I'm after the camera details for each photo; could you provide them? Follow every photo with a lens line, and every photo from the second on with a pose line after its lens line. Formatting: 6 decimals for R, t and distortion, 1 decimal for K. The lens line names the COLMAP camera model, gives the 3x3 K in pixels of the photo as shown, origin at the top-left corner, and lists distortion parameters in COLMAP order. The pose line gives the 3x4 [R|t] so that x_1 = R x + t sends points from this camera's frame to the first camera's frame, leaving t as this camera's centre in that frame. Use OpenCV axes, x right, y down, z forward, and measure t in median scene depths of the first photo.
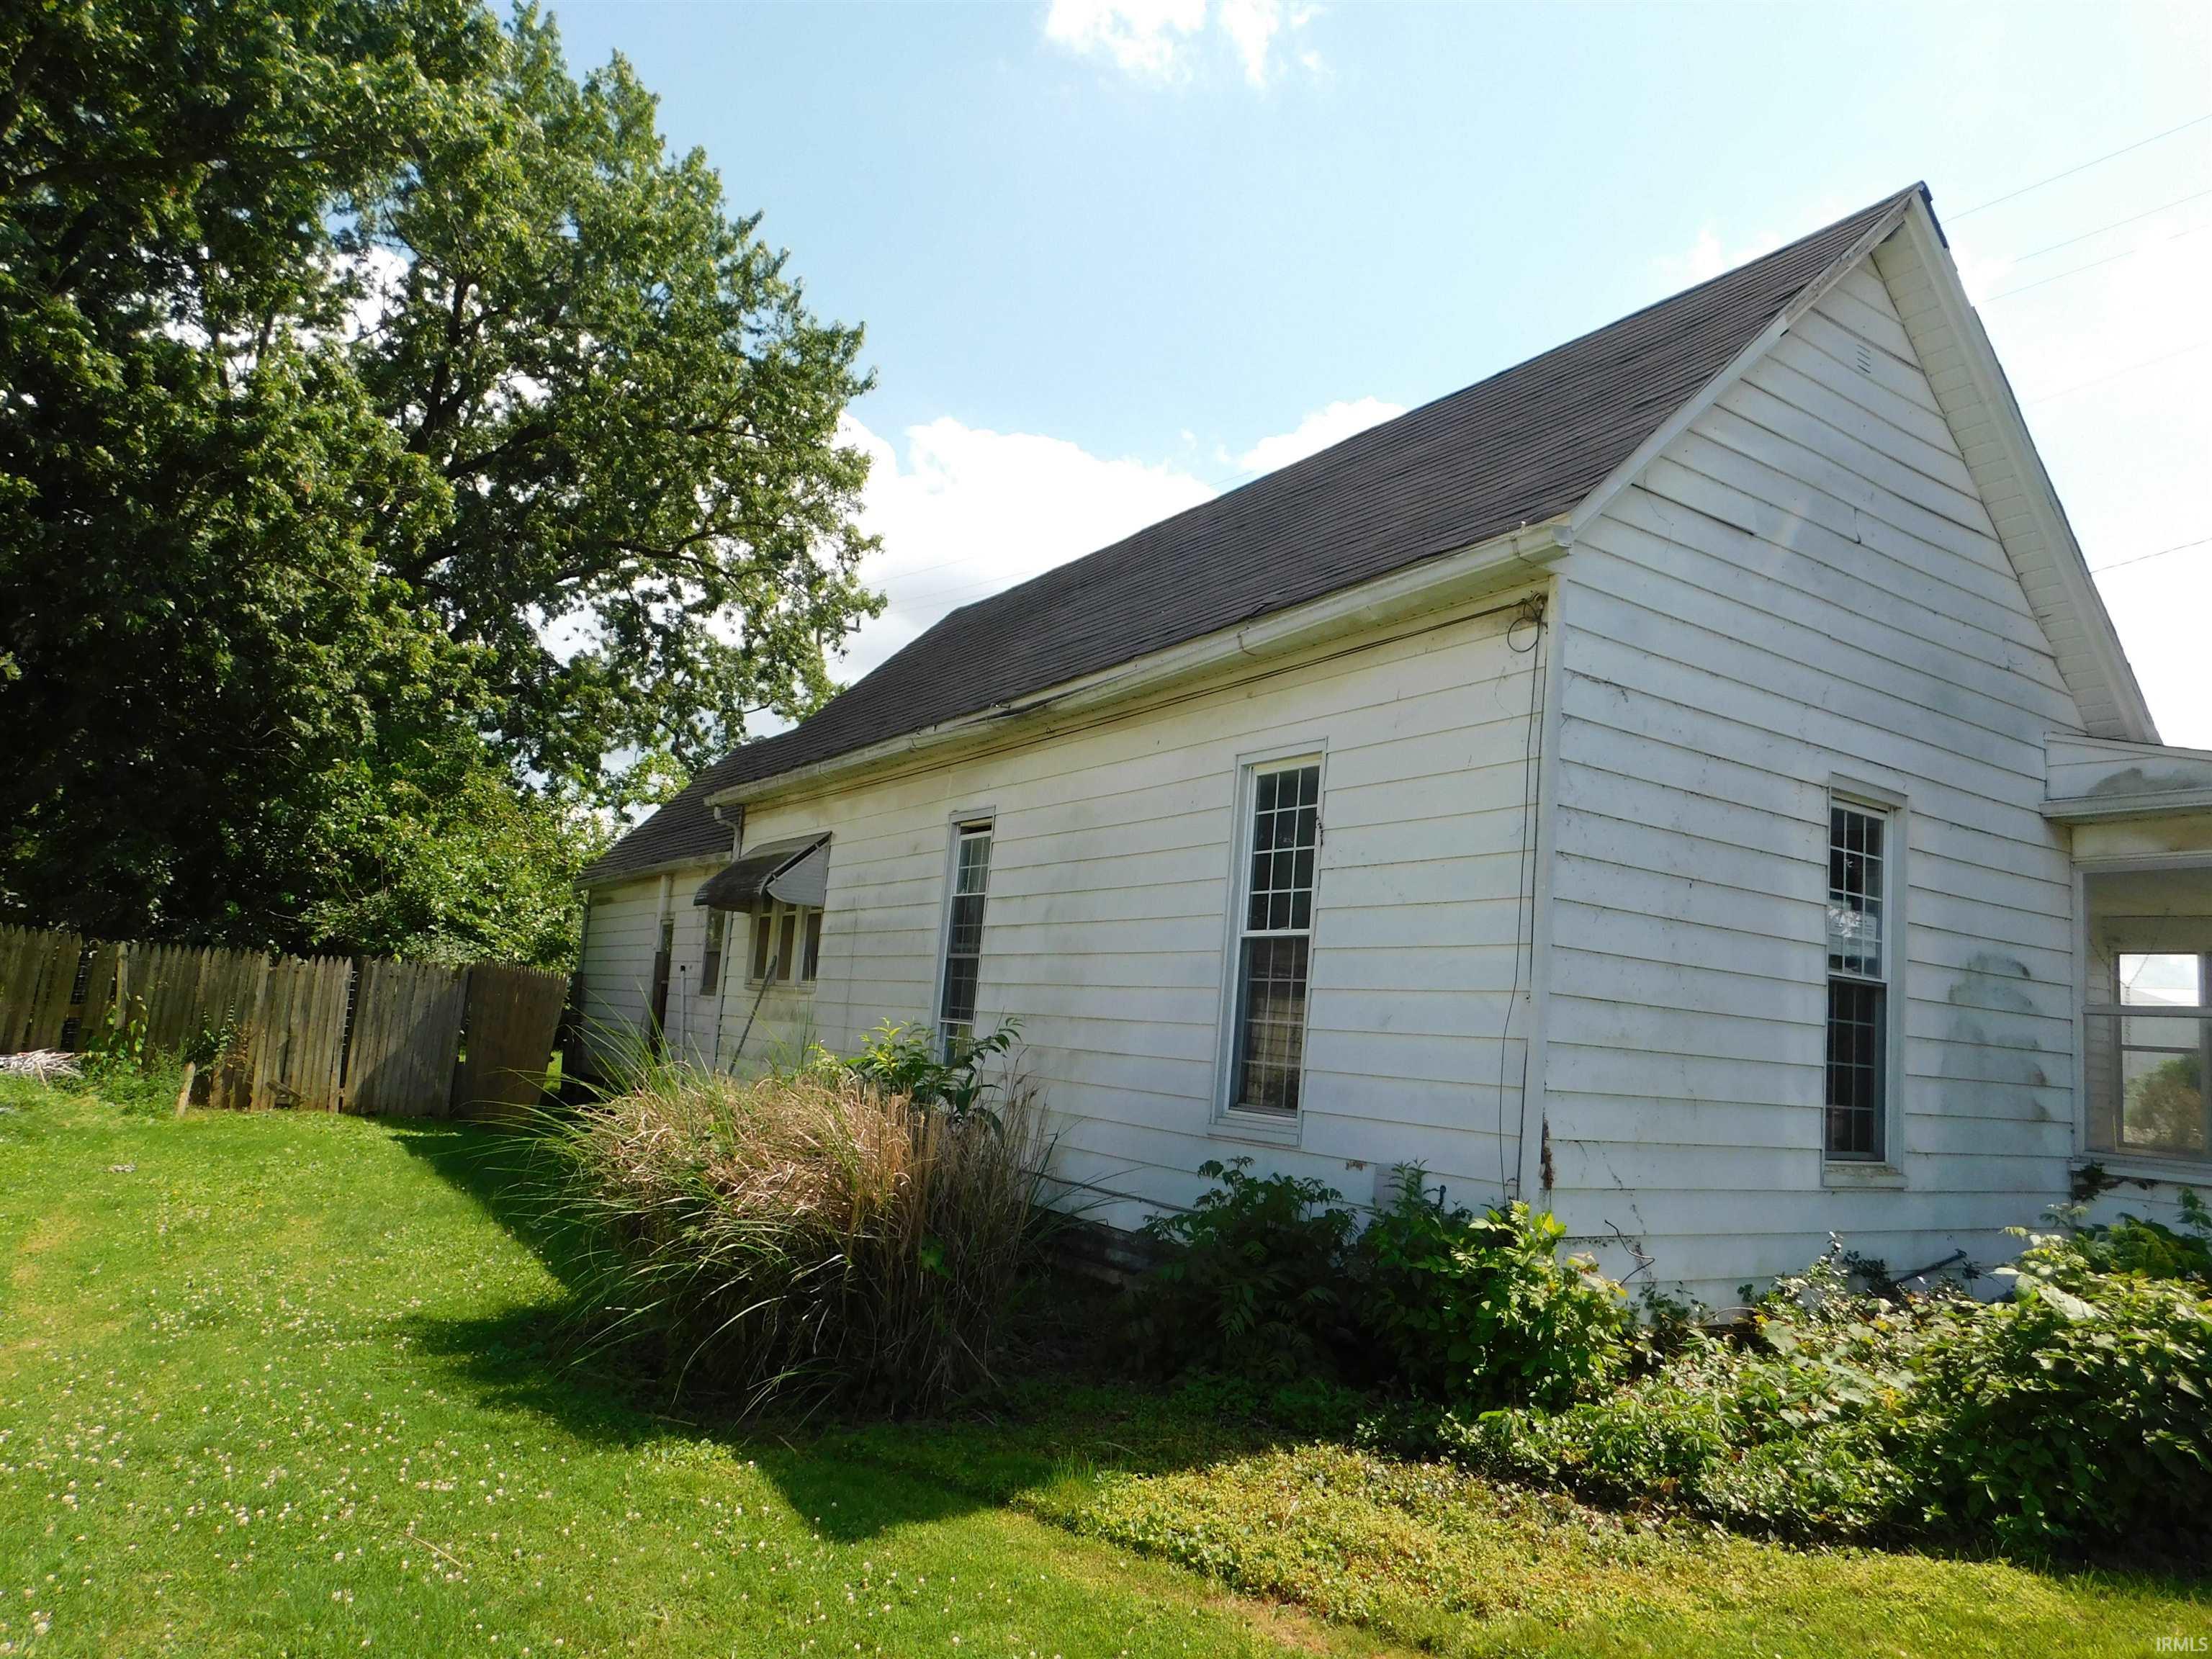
lens RADIAL K [[1478.4, 0, 1099.6], [0, 1478.4, 833.3], [0, 0, 1]] dist [-0.029233, 0.004779]
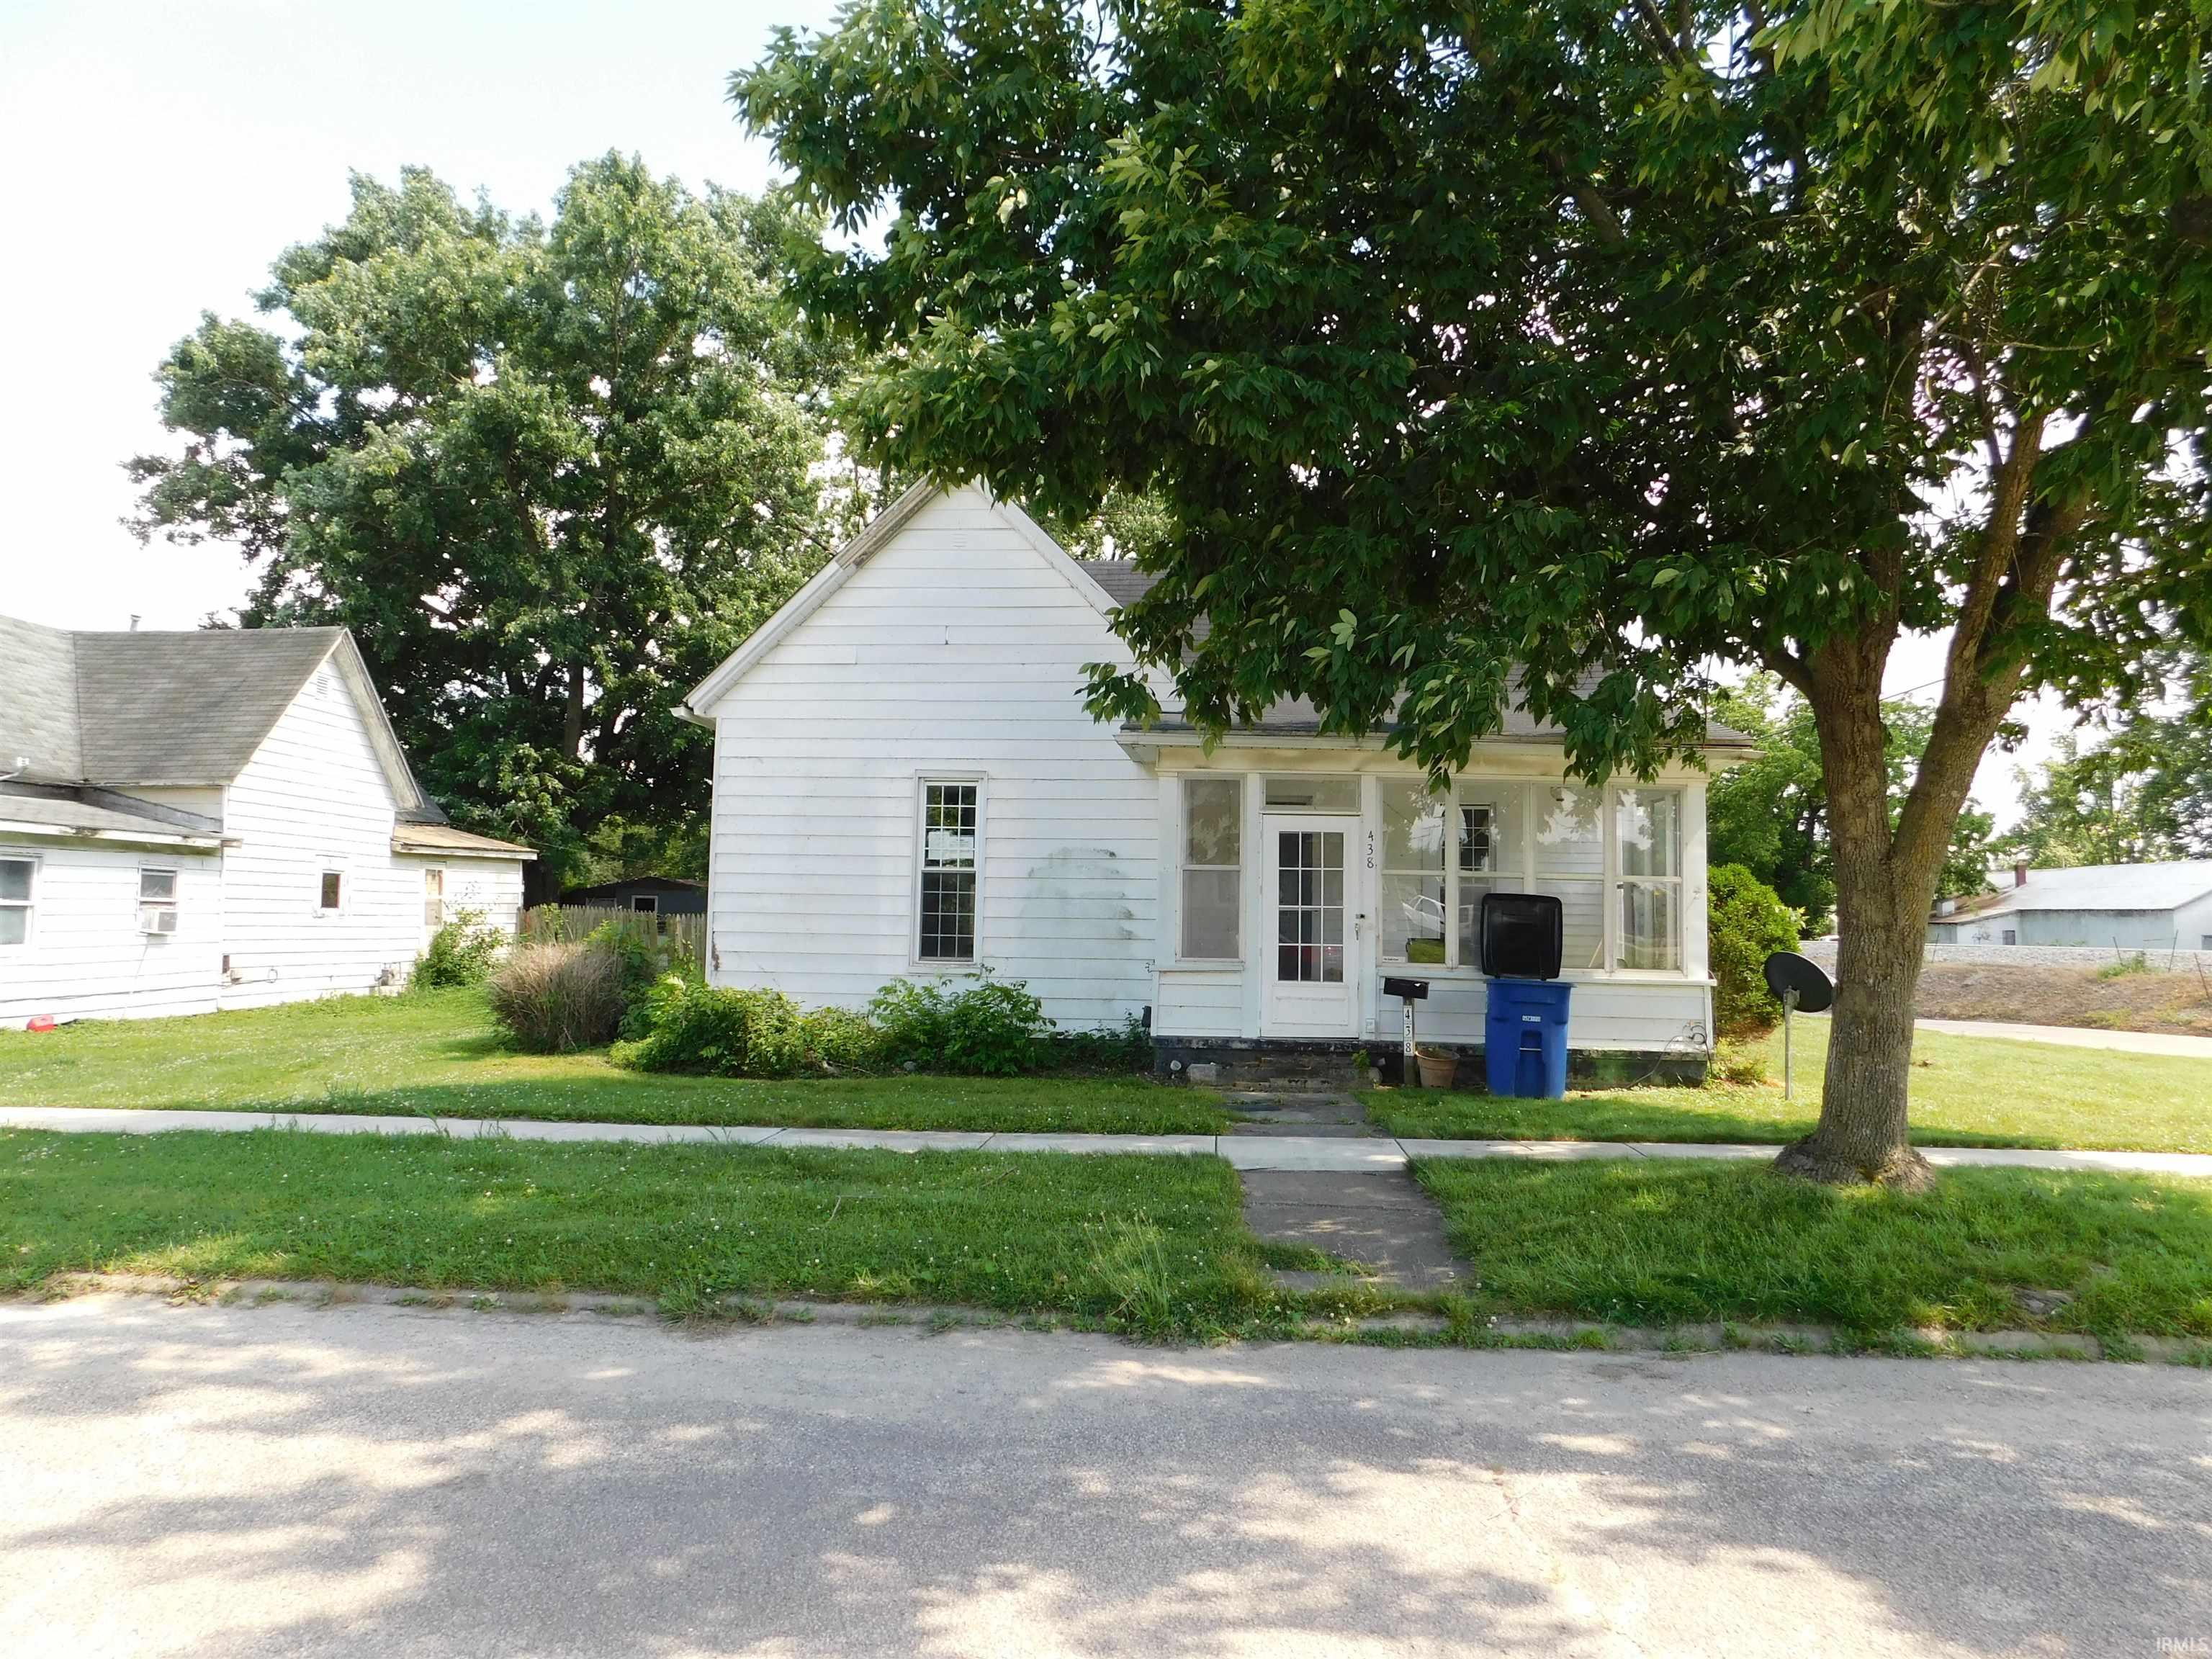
lens RADIAL K [[1478.4, 0, 1112.7], [0, 1478.4, 819.5], [0, 0, 1]] dist [-0.029233, 0.004779]
pose [[0.782519, -0.103795, -0.613915, 1.947103], [0.127630, 0.991809, -0.005003, 0.070539], [0.609406, -0.074439, 0.789357, -0.438729]]
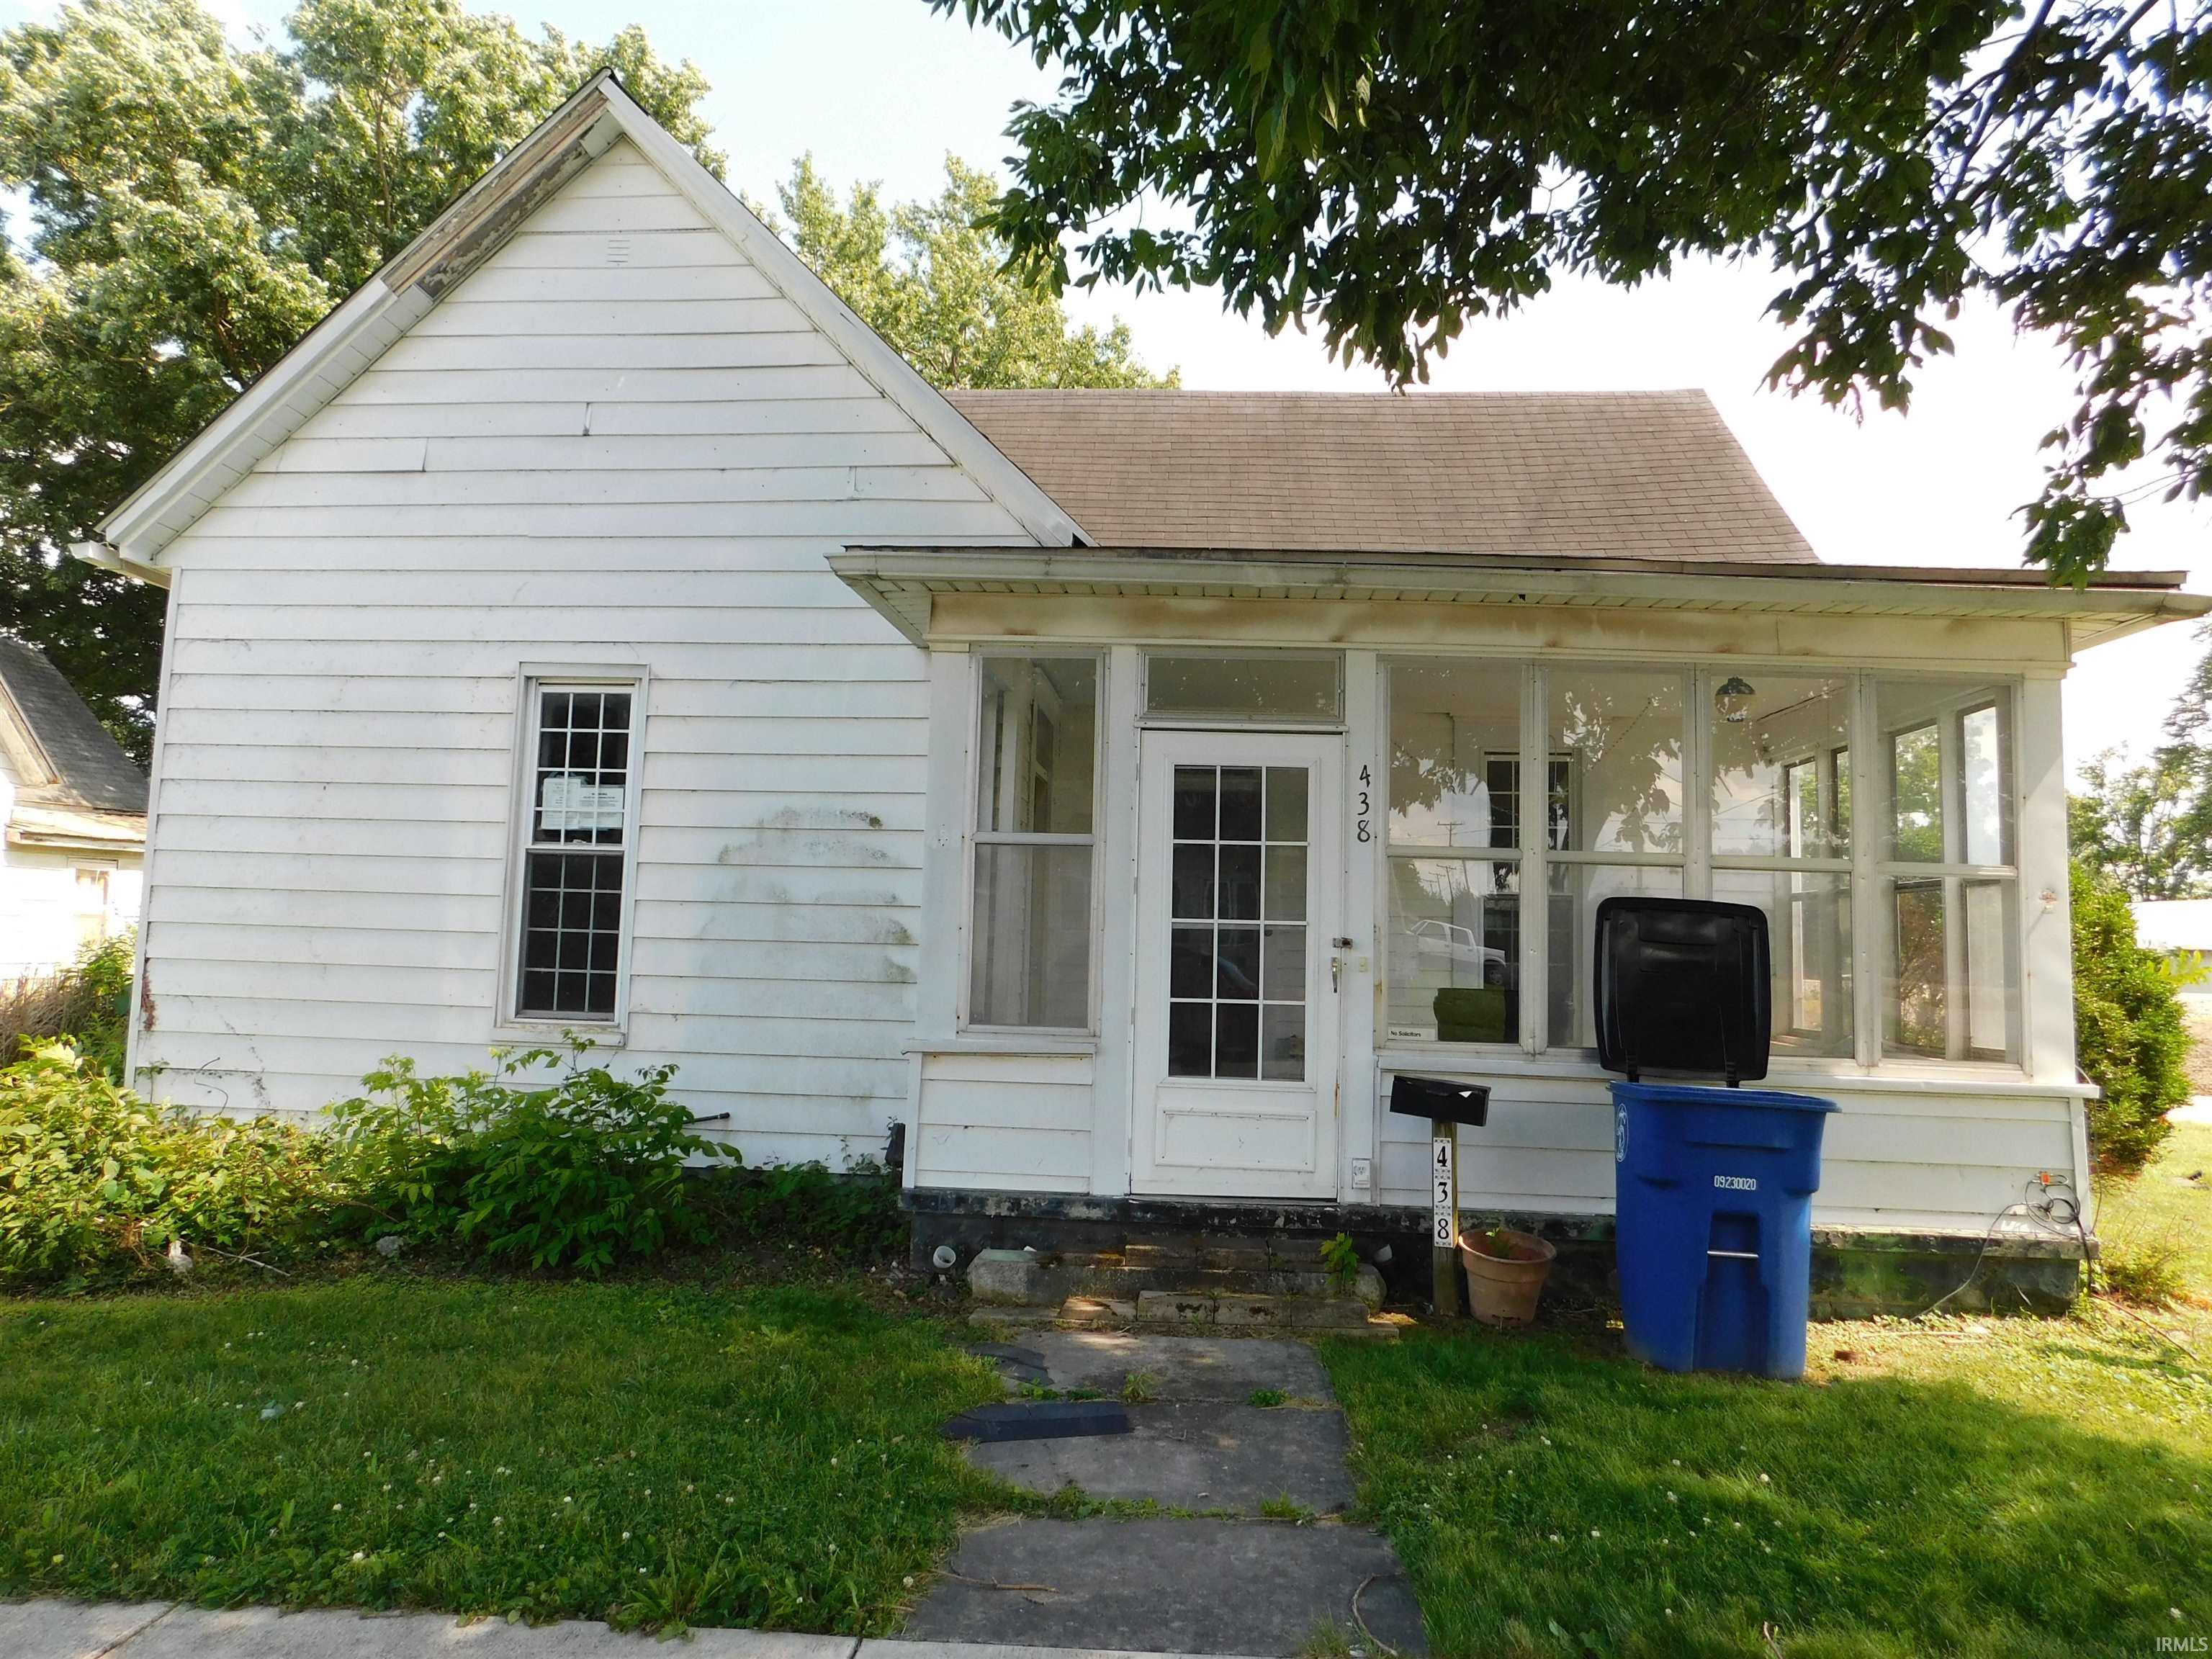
lens RADIAL K [[1478.4, 0, 1098.2], [0, 1478.4, 829.4], [0, 0, 1]] dist [-0.029233, 0.004779]
pose [[0.781554, -0.103979, -0.615111, 1.489316], [0.117136, 0.992934, -0.019015, 0.151420], [0.612742, -0.057191, 0.788211, 0.398883]]
